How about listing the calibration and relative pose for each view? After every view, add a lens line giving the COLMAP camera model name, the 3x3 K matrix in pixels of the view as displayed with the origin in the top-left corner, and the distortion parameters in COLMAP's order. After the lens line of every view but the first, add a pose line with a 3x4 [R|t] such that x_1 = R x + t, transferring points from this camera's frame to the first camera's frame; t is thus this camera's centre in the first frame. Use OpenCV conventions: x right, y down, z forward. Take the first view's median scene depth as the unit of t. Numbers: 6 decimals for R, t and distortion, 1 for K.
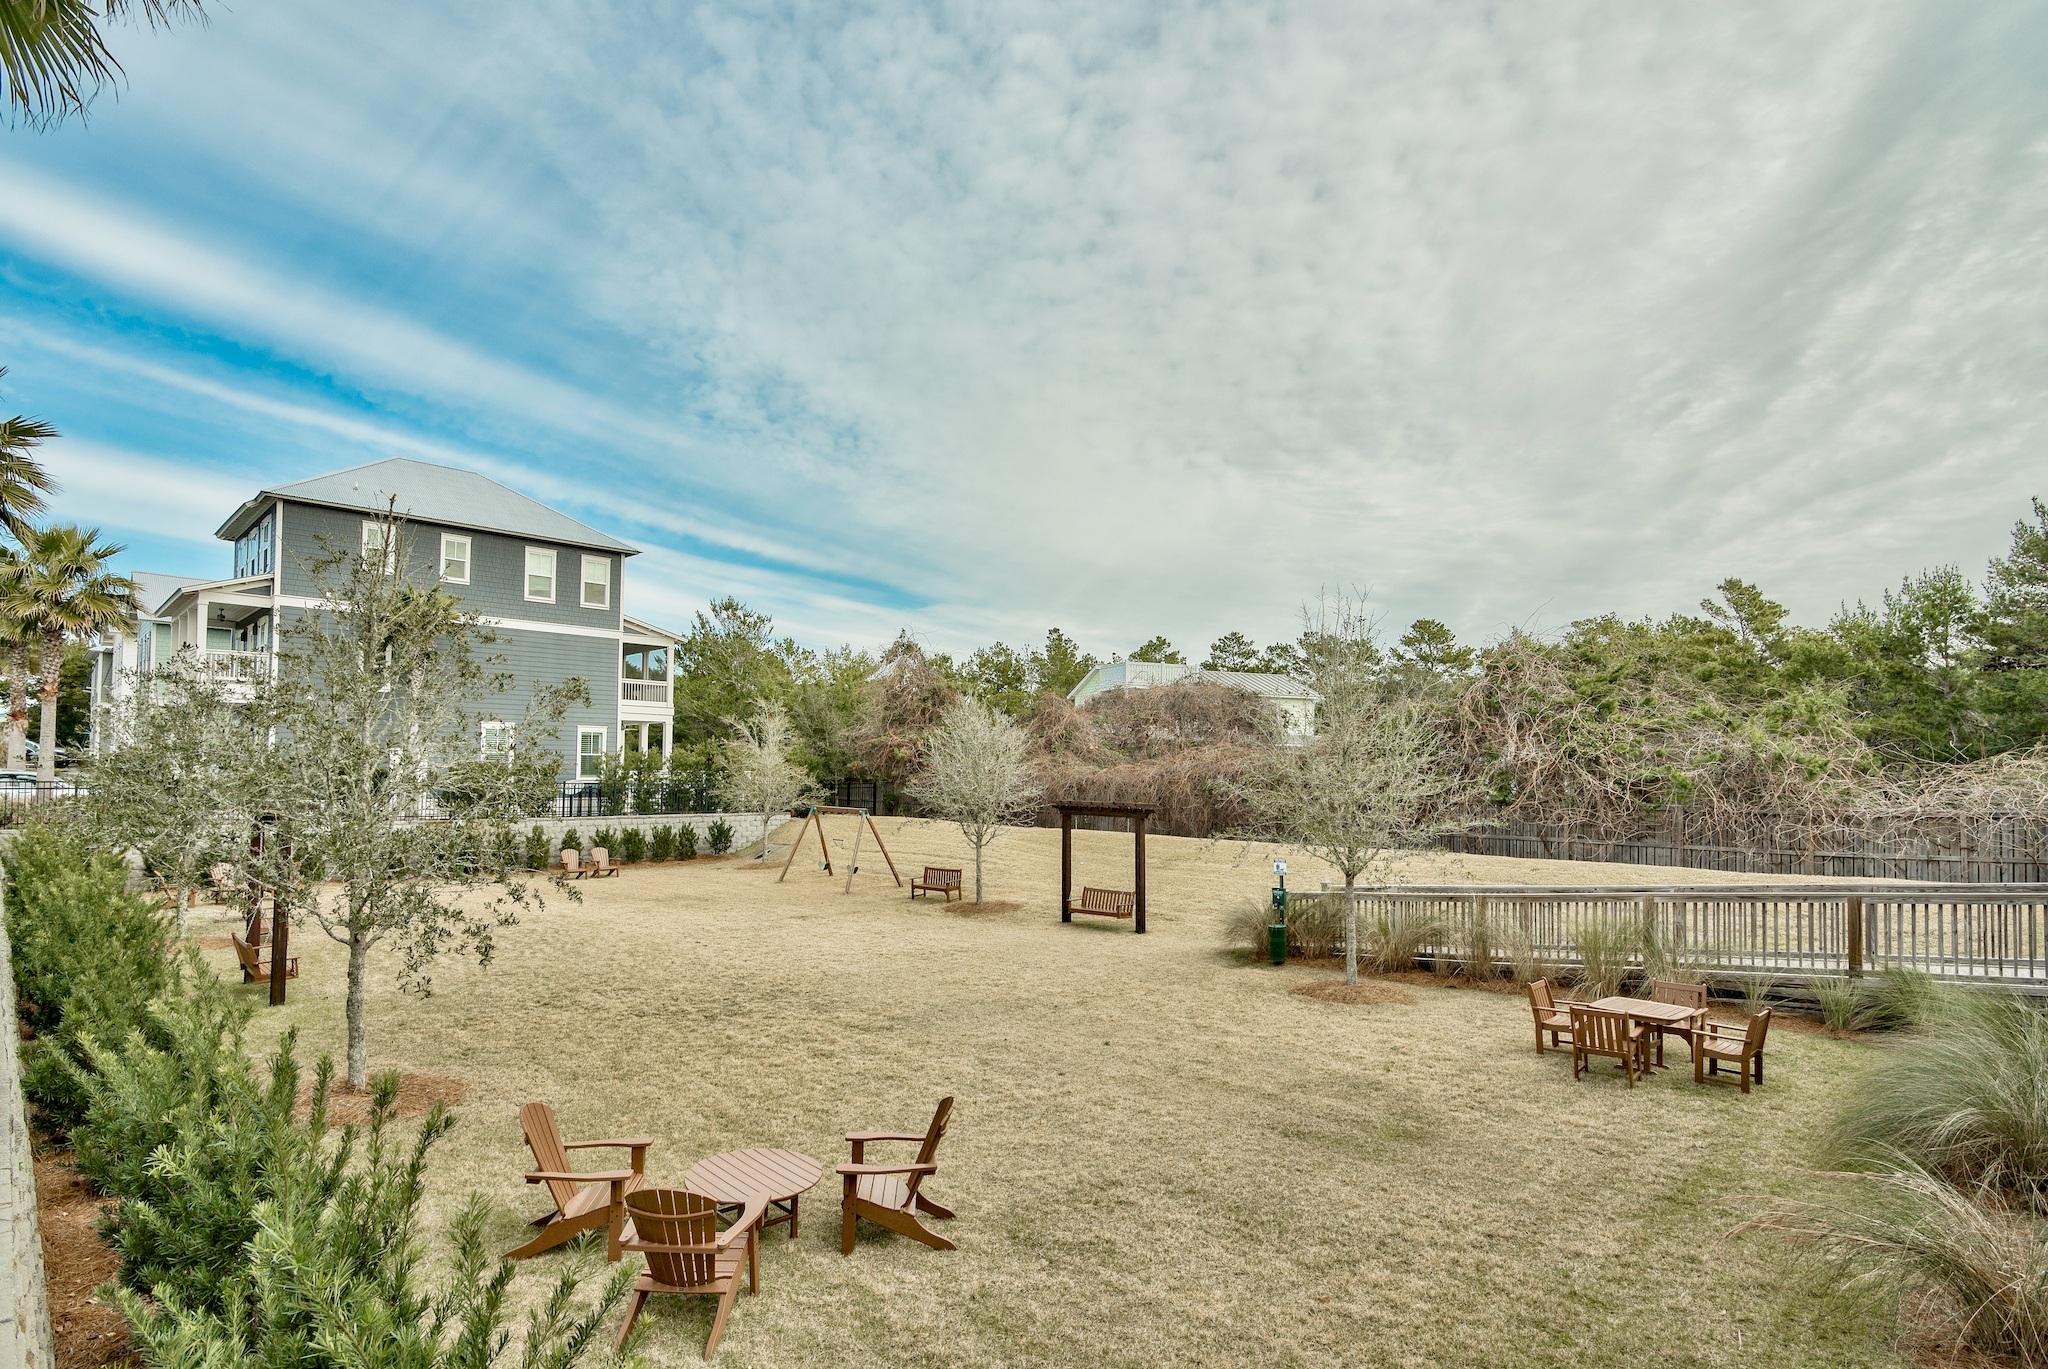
lens RADIAL K [[1006.9, 0, 1026.3], [0, 1006.9, 767.4], [0, 0, 1]] dist [-0.000756, 0.000862]
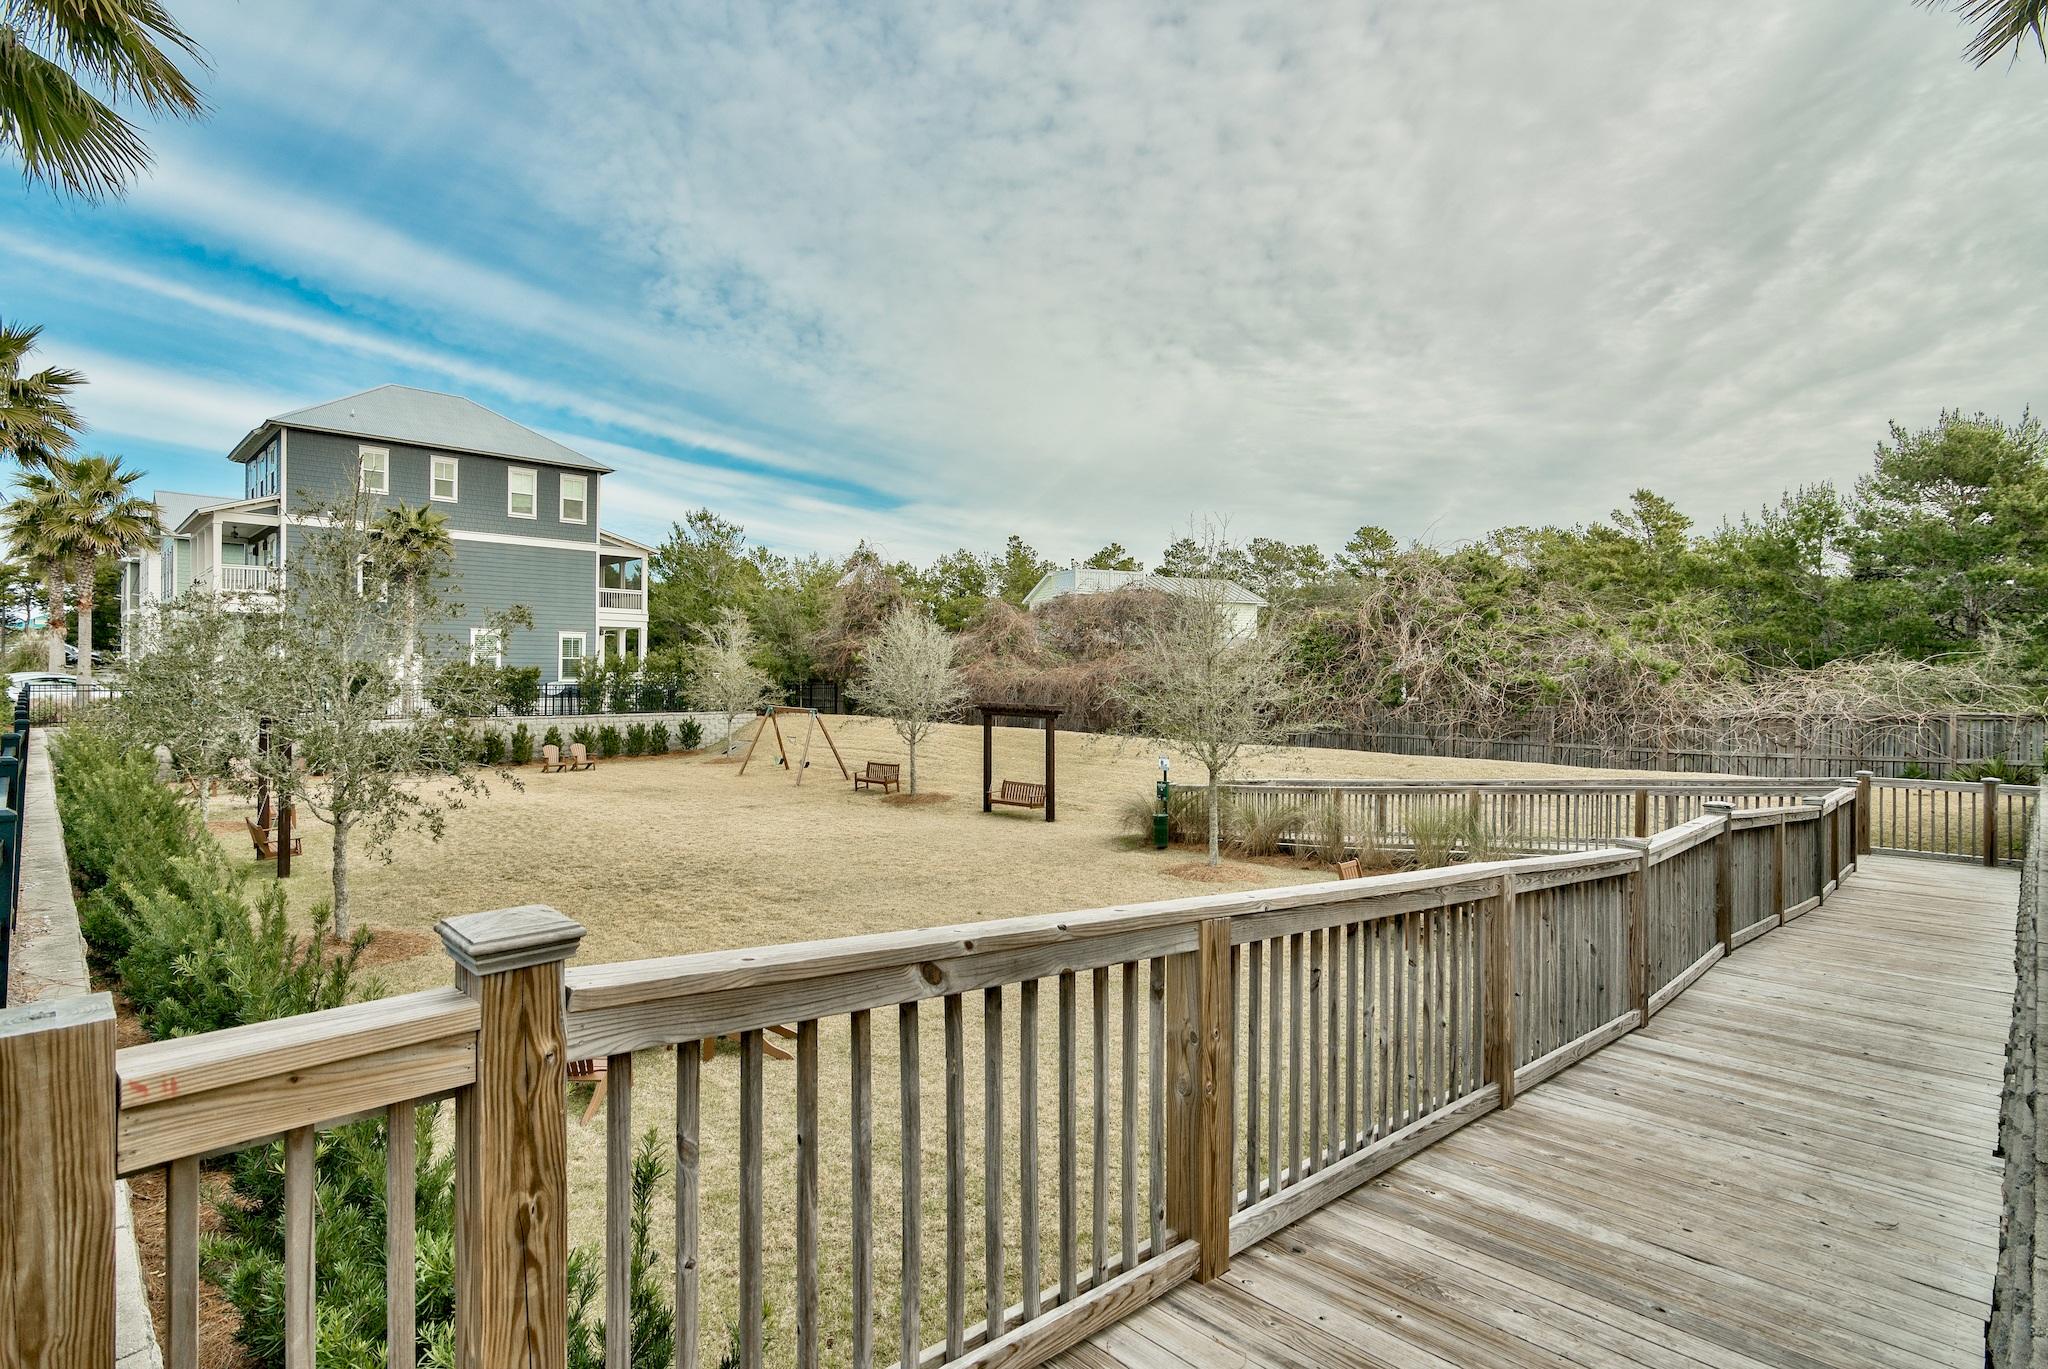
lens RADIAL K [[1007.3, 0, 1017.0], [0, 1007.3, 697.1], [0, 0, 1]] dist [-0.001947, 0.000080]
pose [[0.999757, 0.000424, -0.022052, 0.087608], [0.000347, 0.999388, 0.034988, -0.010498], [0.022054, -0.034987, 0.999144, -0.094571]]
